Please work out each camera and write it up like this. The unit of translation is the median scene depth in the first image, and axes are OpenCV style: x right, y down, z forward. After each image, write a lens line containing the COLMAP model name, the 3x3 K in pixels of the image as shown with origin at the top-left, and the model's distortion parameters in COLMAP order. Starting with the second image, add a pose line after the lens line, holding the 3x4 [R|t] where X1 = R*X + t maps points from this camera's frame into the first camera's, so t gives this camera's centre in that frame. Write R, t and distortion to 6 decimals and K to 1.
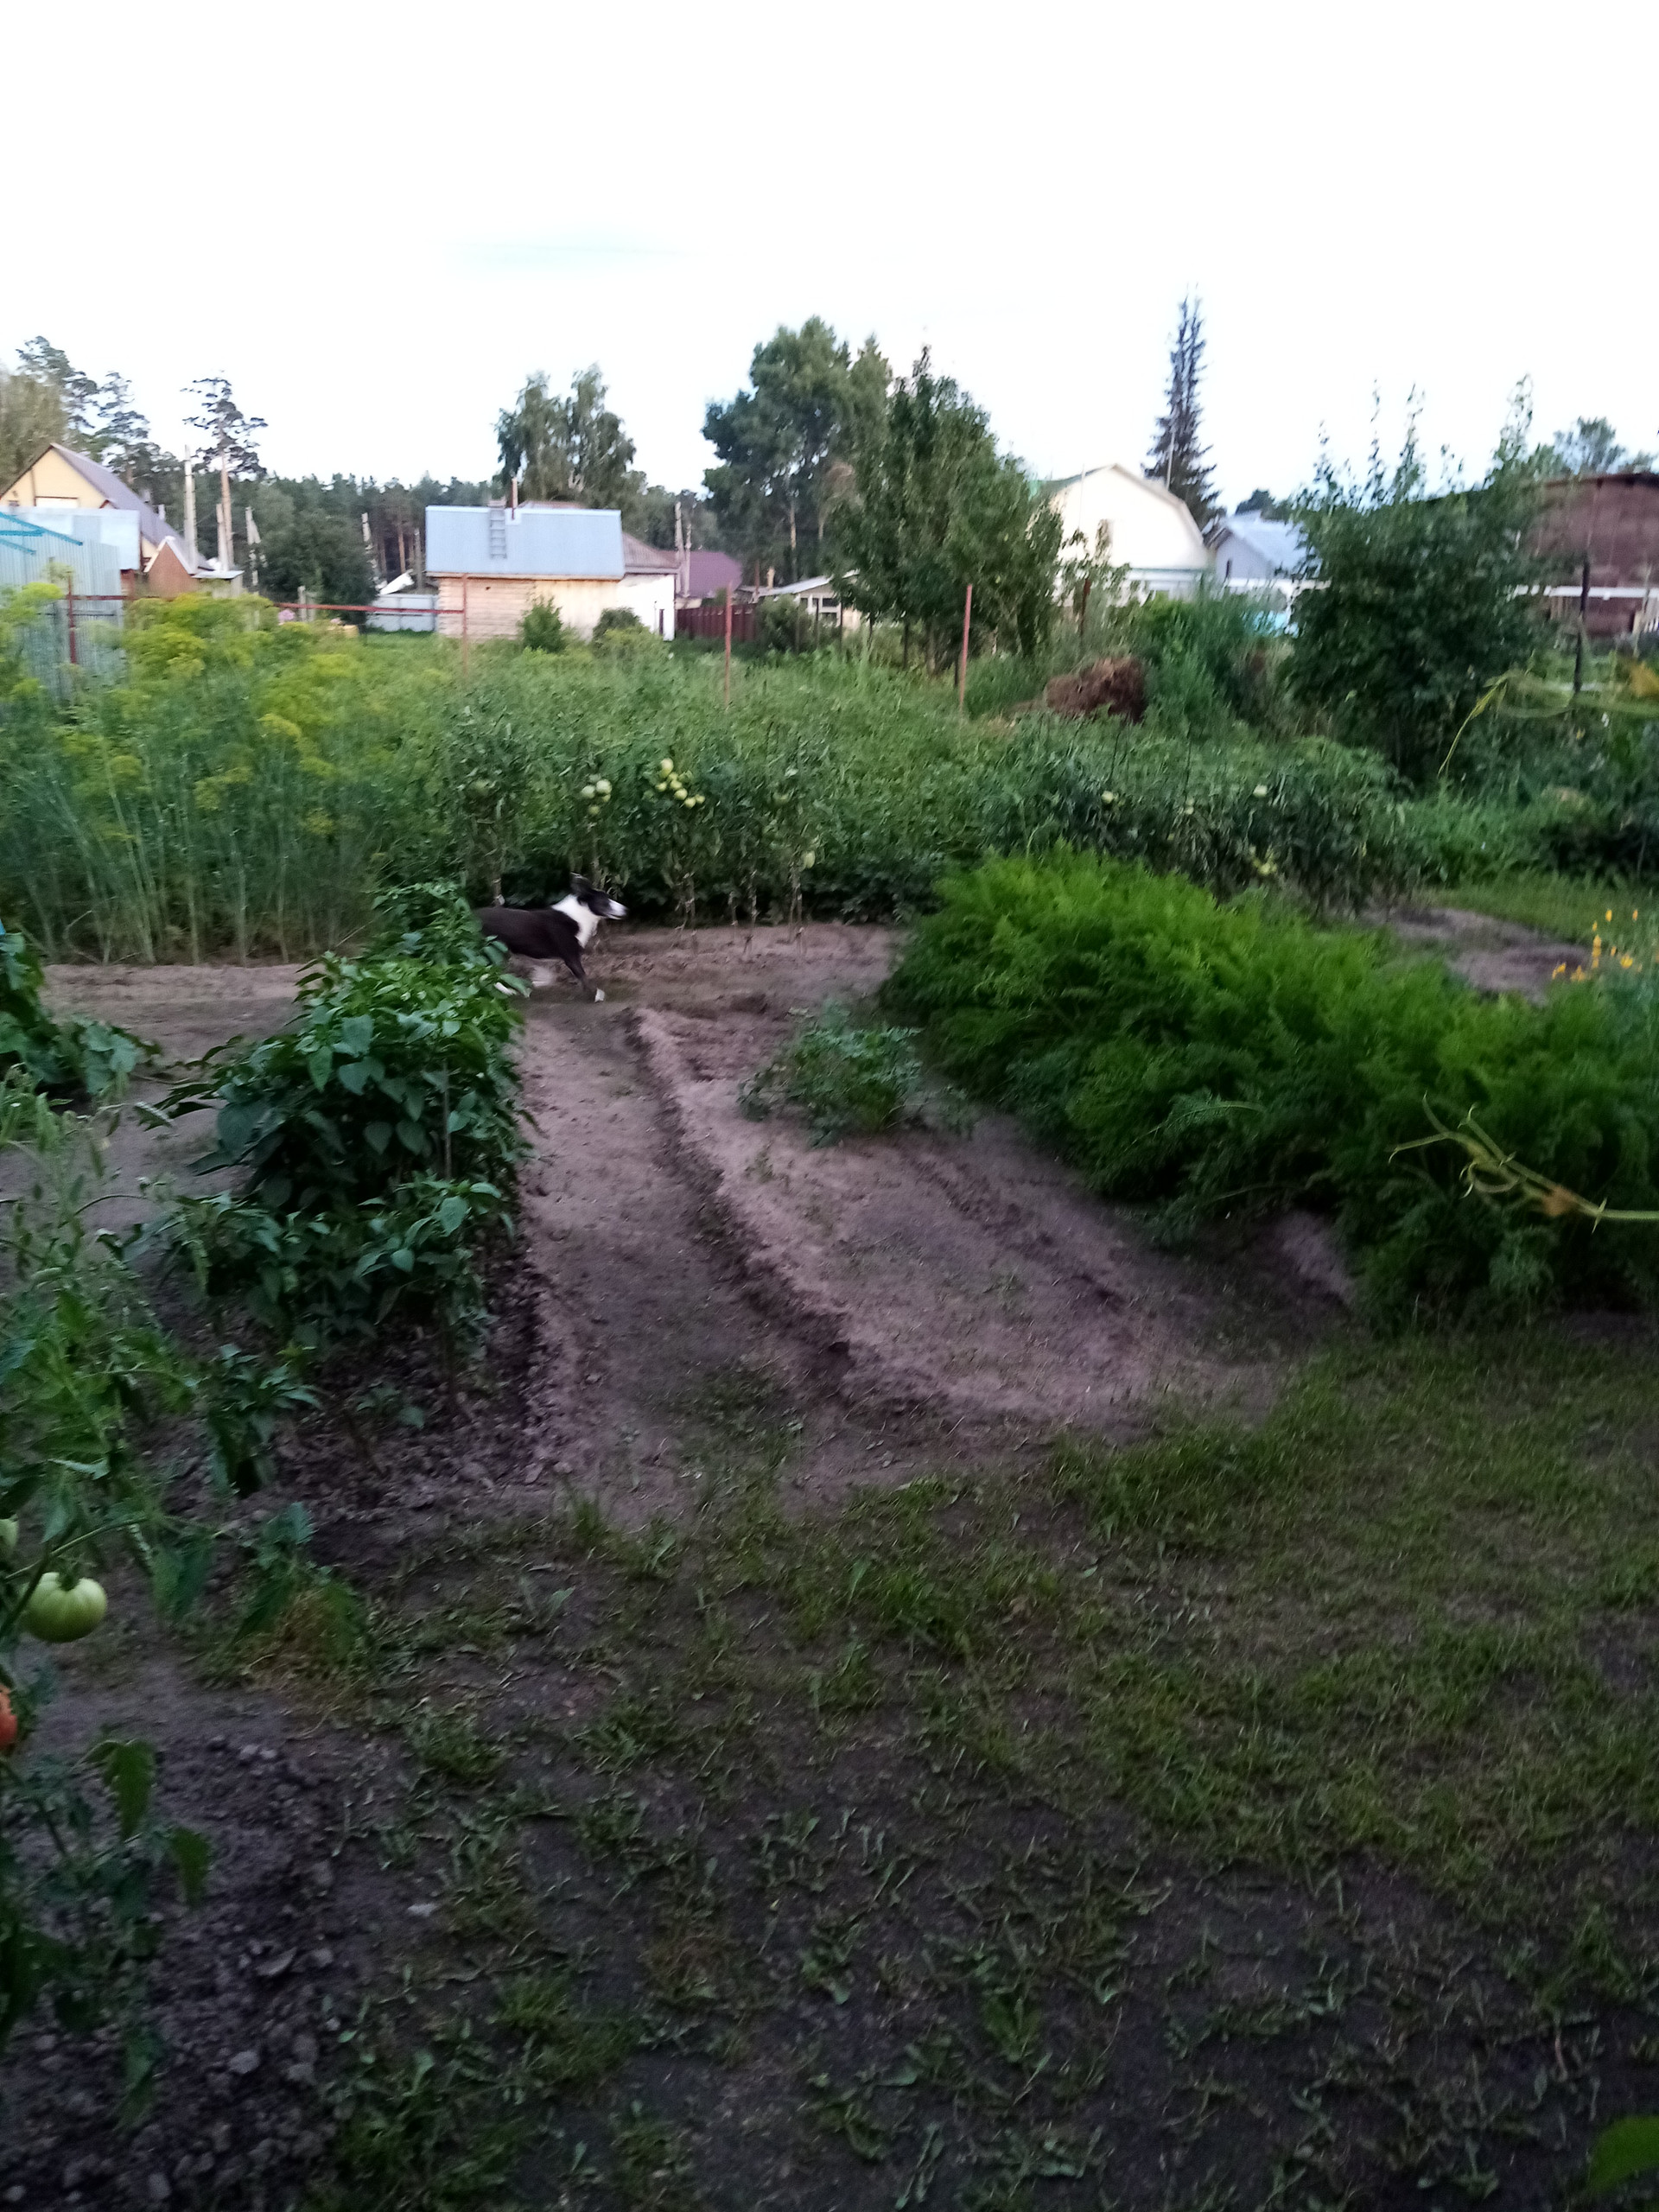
lens RADIAL K [[1752.3, 0, 837.8], [0, 1752.3, 1089.6], [0, 0, 1]] dist [0.068981, -0.123951]
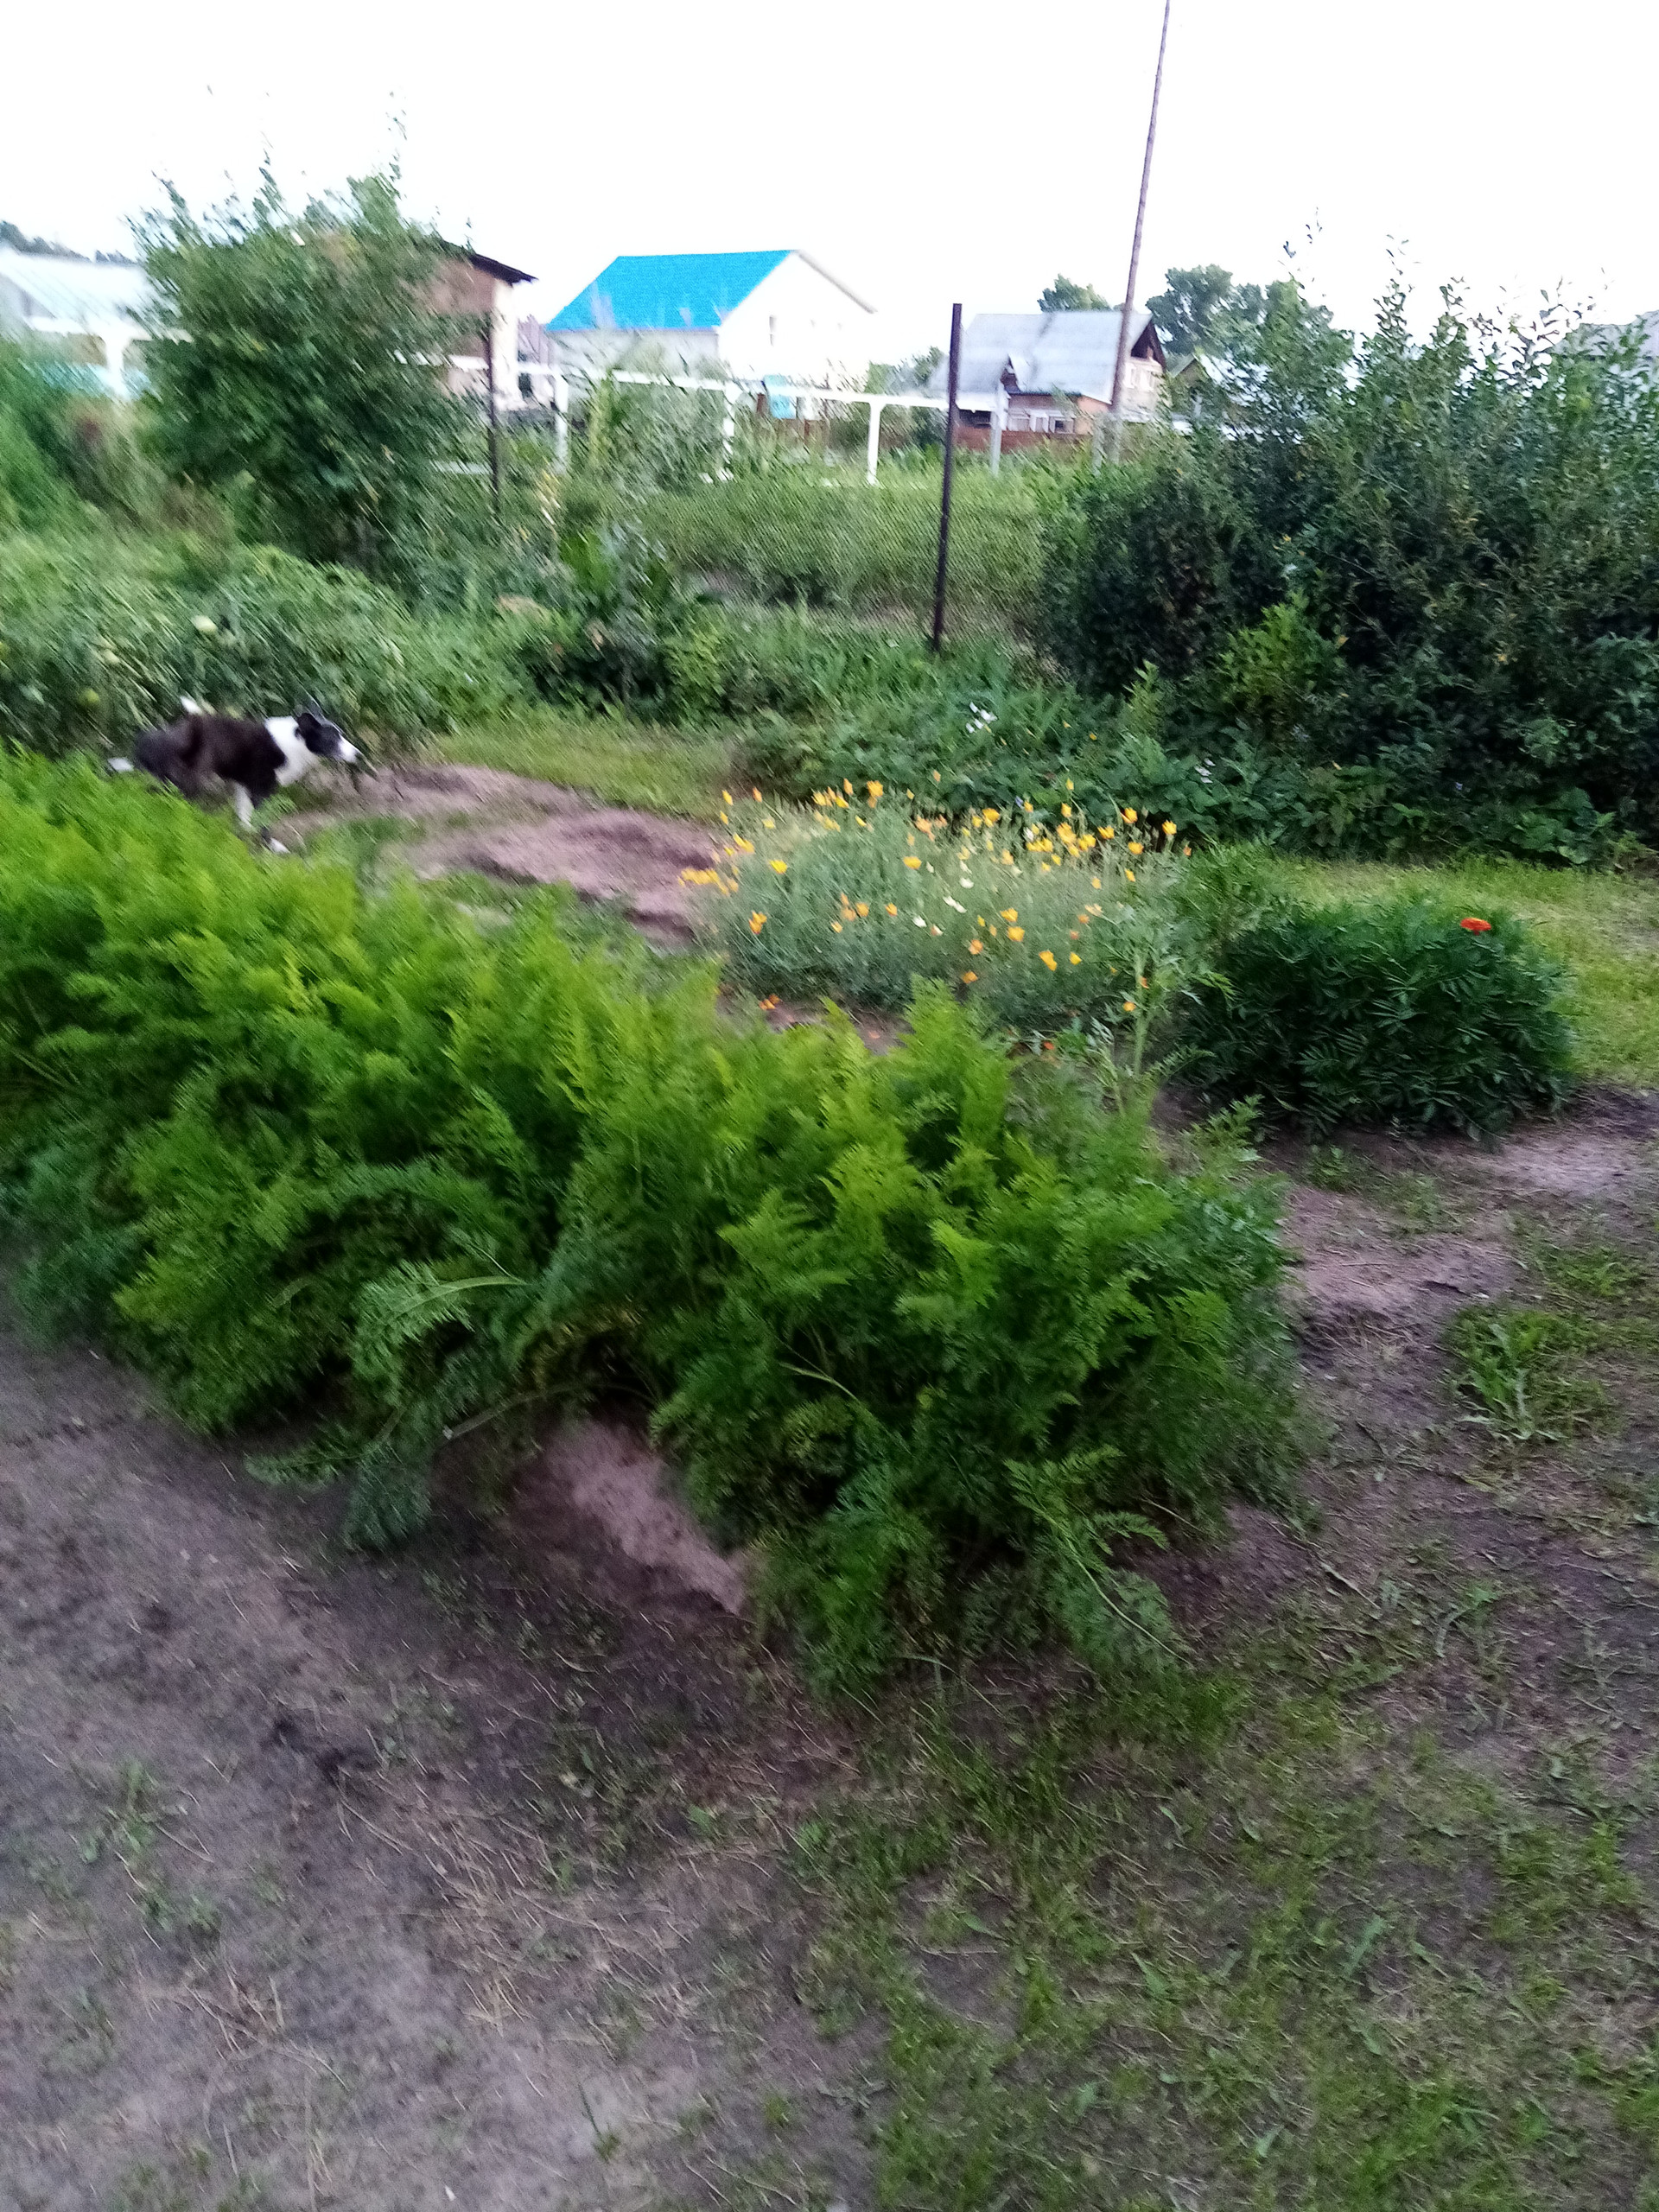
lens RADIAL K [[1752.3, 0, 837.8], [0, 1752.3, 1089.6], [0, 0, 1]] dist [0.068981, -0.123951]
pose [[0.808389, -0.177706, 0.561185, 0.008541], [0.108591, 0.982001, 0.154535, -0.063137], [-0.578546, -0.063985, 0.813136, 0.237244]]
